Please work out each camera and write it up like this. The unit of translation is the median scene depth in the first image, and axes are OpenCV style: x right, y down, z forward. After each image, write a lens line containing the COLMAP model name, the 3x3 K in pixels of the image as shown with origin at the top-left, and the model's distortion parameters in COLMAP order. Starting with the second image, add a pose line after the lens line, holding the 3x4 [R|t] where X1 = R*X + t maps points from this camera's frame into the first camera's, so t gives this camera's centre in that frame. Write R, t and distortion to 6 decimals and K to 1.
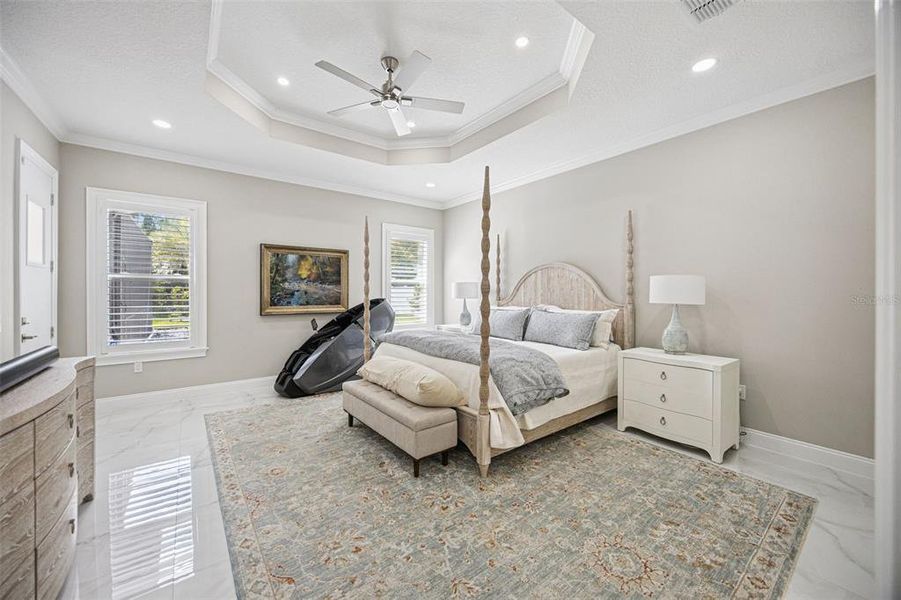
lens RADIAL K [[343.7, 0, 449.5], [0, 343.7, 295.7], [0, 0, 1]] dist [0.000312, 0.000039]
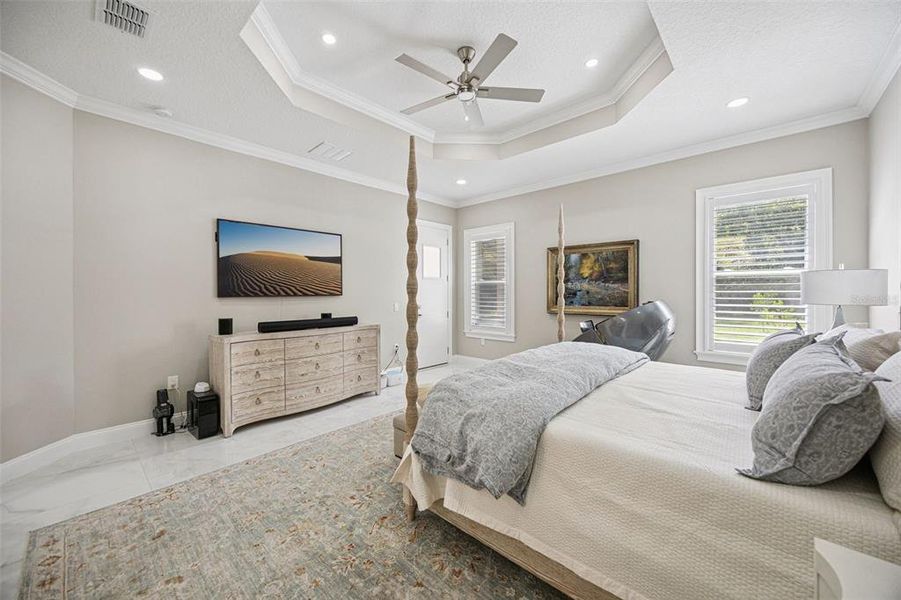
lens RADIAL K [[343.7, 0, 449.5], [0, 343.7, 295.7], [0, 0, 1]] dist [0.000312, 0.000039]
pose [[0.176545, 0.010762, -0.984234, 0.455661], [-0.007898, 0.999924, 0.009516, -0.005980], [0.984261, 0.006094, 0.176616, 0.469093]]
